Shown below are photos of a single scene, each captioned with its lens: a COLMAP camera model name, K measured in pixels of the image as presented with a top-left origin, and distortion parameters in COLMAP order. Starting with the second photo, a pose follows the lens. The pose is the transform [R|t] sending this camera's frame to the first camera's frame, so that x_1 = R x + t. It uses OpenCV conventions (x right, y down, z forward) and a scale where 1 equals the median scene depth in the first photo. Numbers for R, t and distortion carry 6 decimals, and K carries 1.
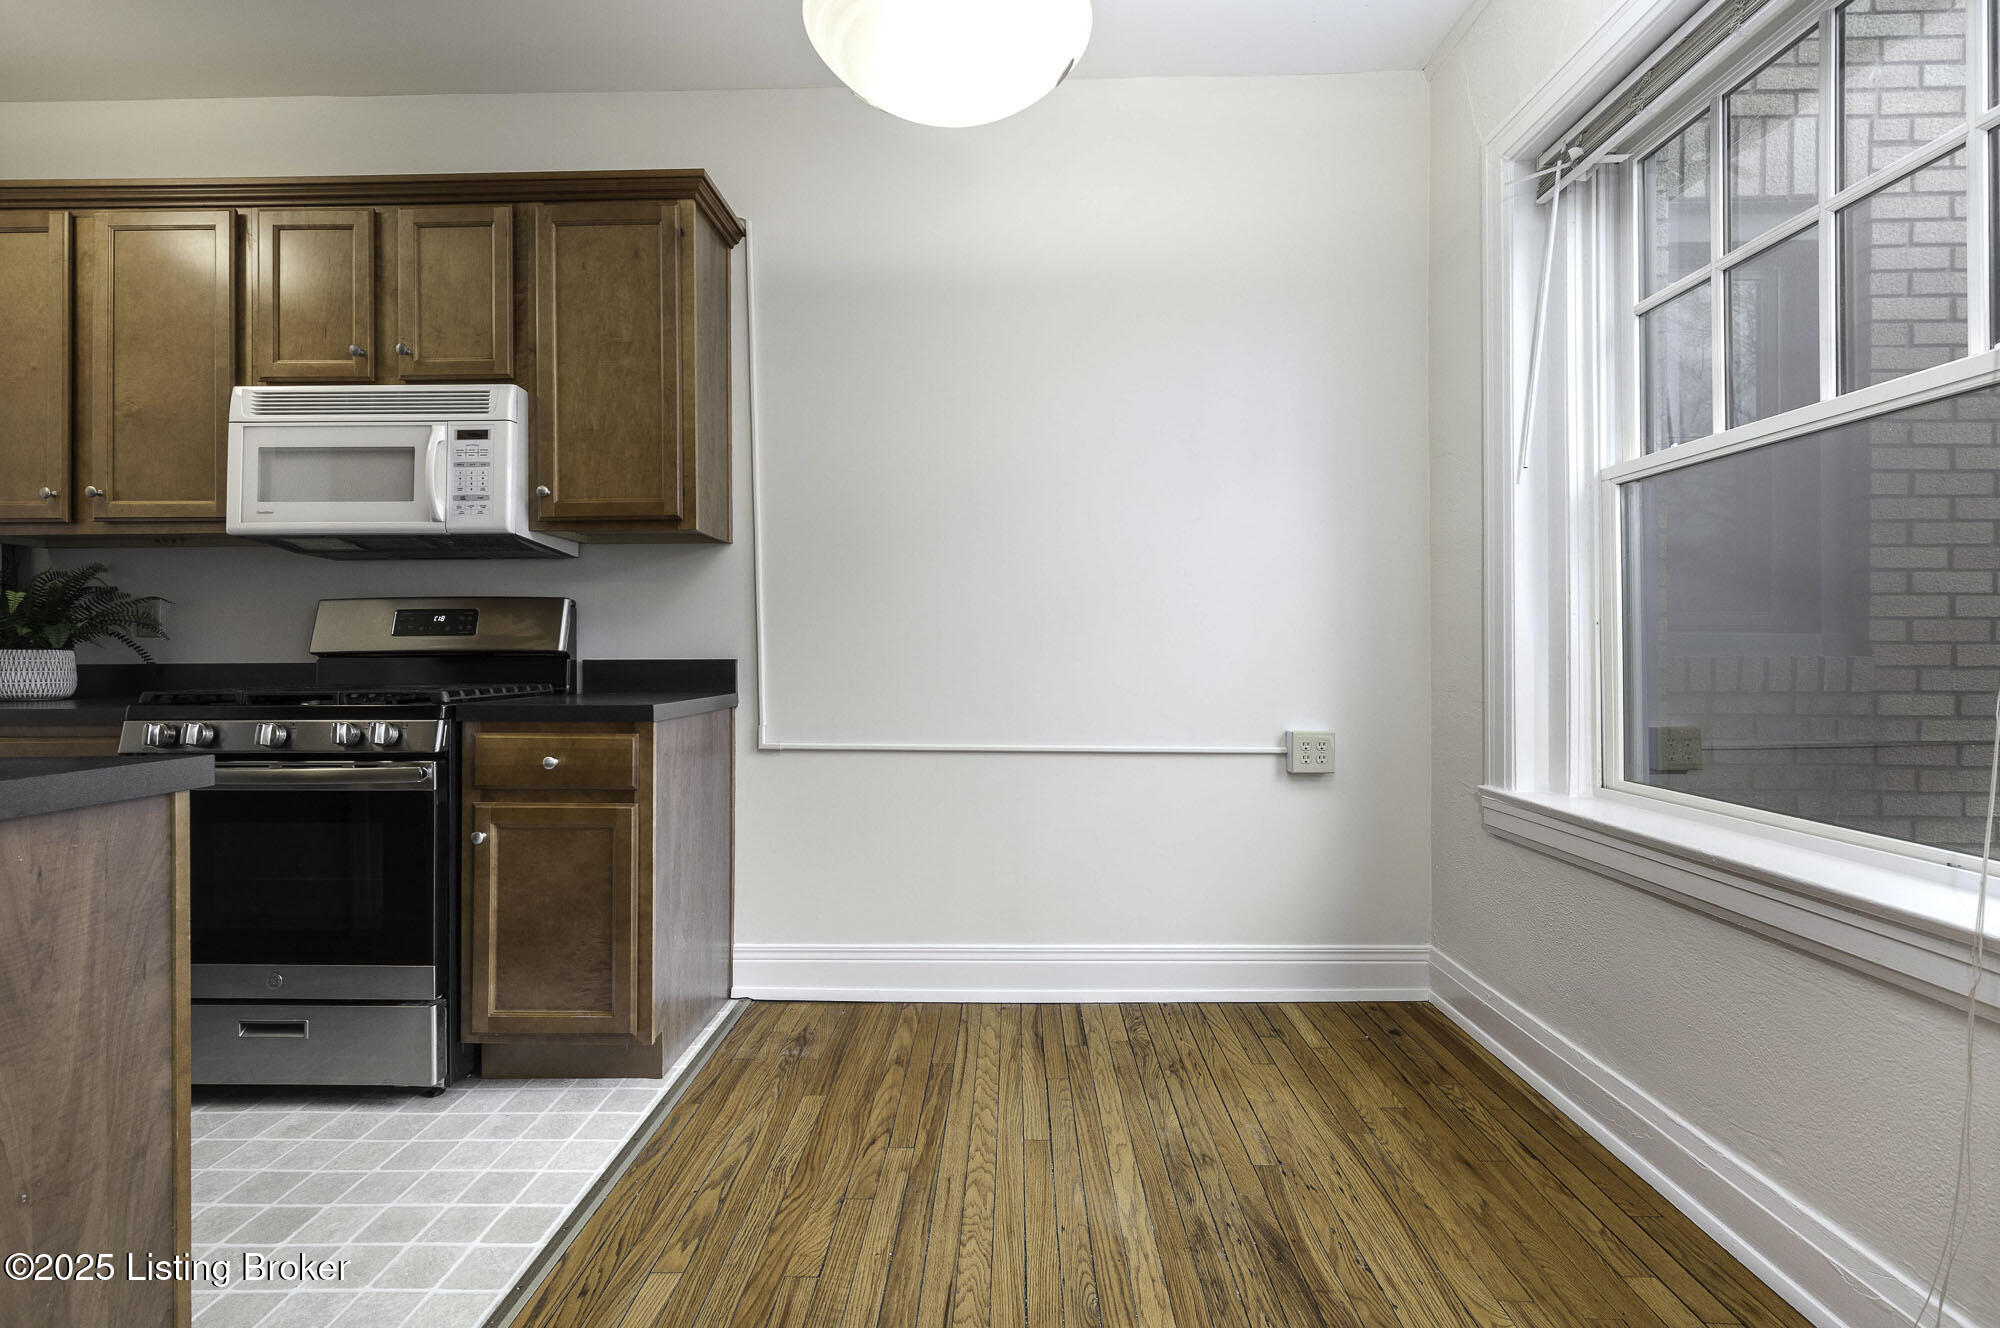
lens RADIAL K [[907.6, 0, 998.5], [0, 907.6, 653.5], [0, 0, 1]] dist [0.000612, 0.000132]
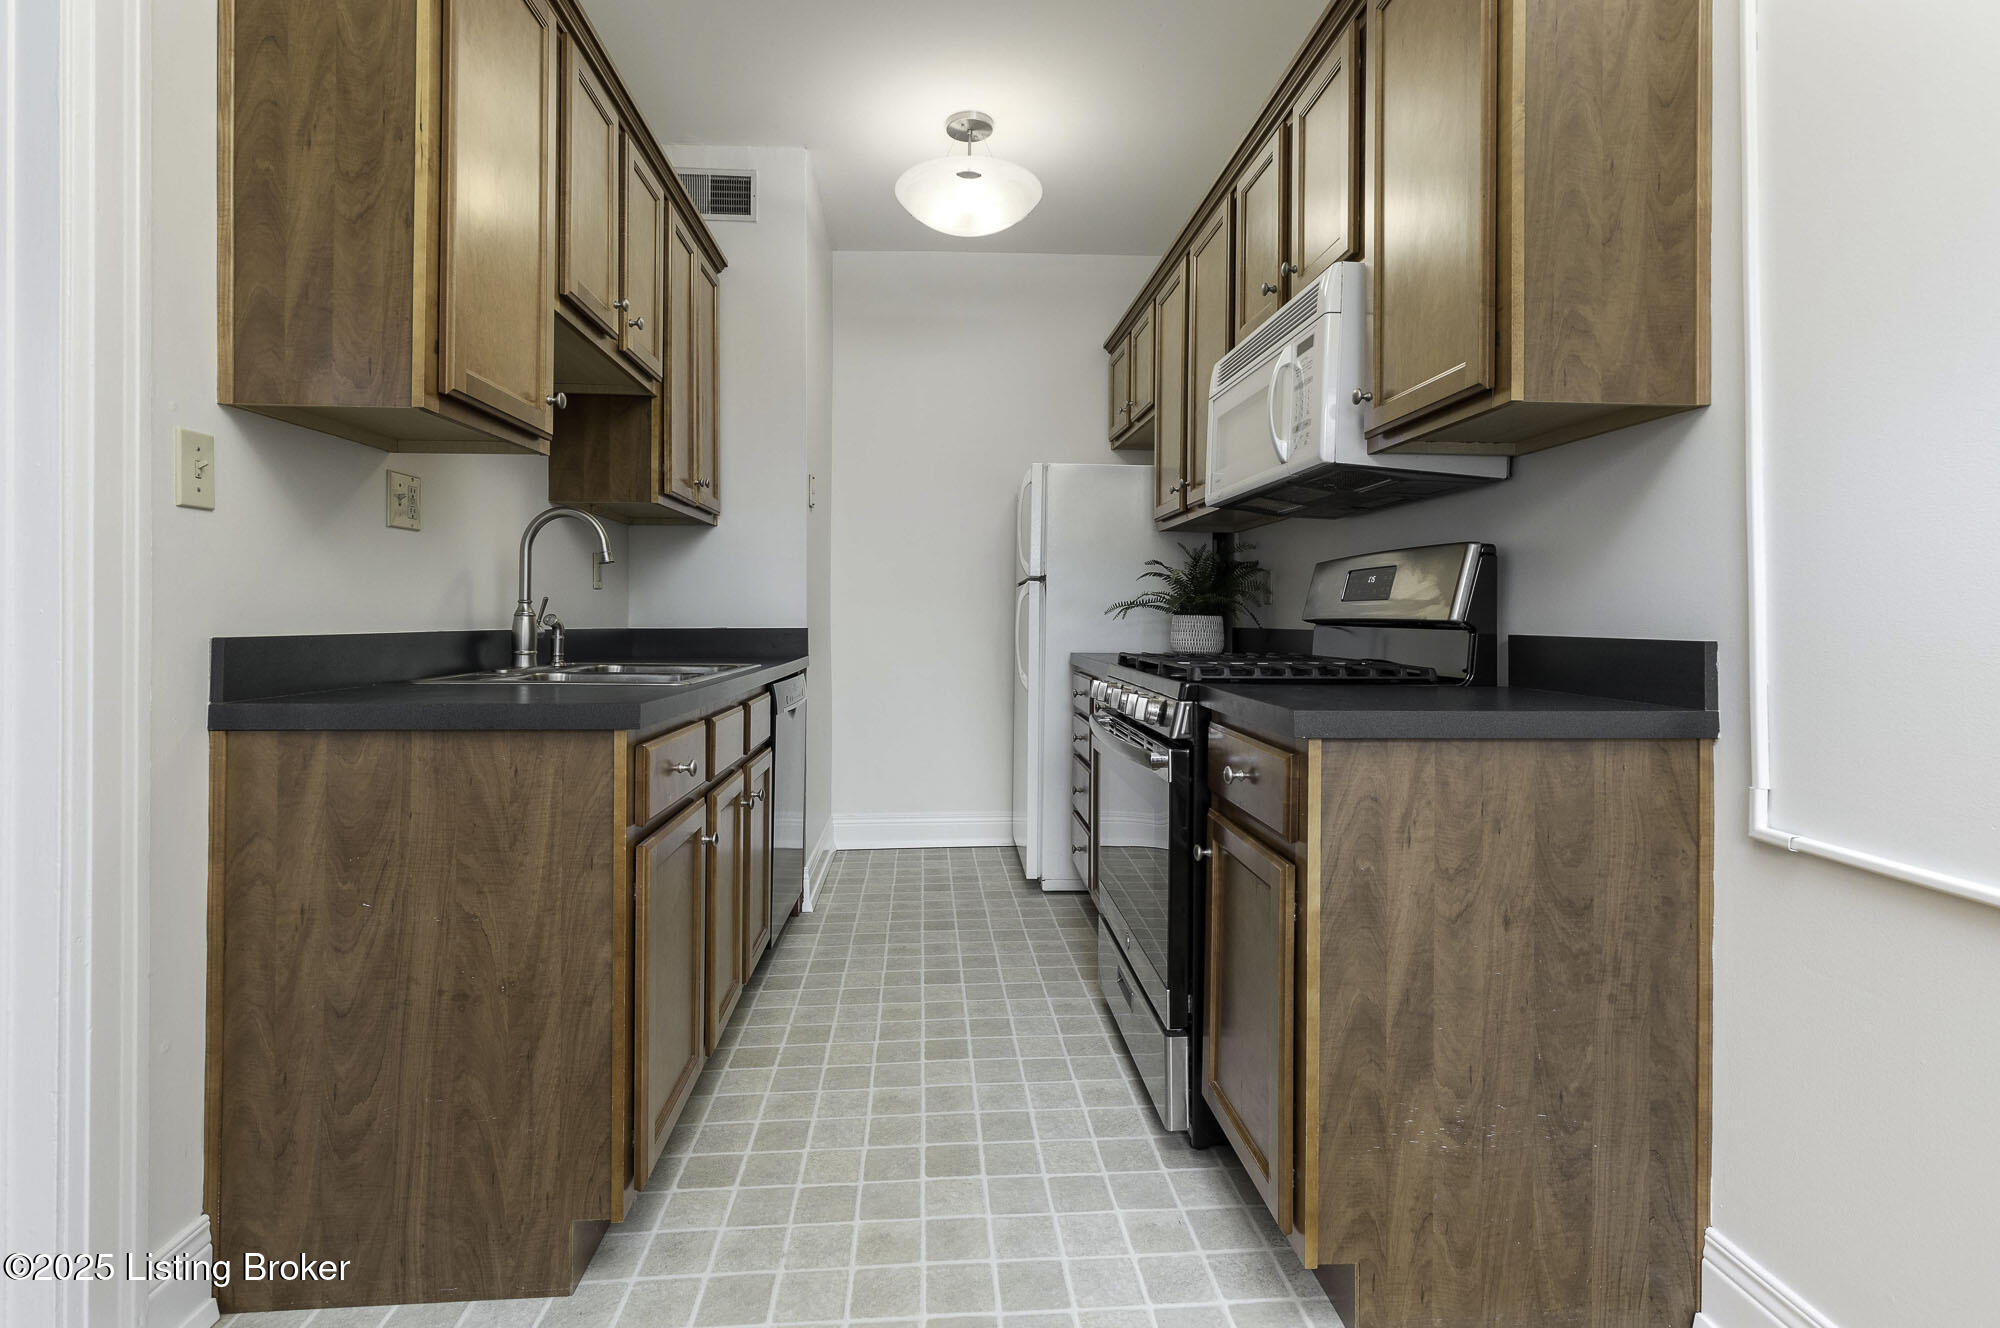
lens RADIAL K [[935.2, 0, 994.7], [0, 935.2, 609.7], [0, 0, 1]] dist [0.001825, -0.000435]
pose [[0.089481, -0.001334, -0.995988, 0.203157], [-0.008351, 0.999963, -0.002090, -0.007509], [0.995954, 0.008505, 0.089466, 0.655697]]
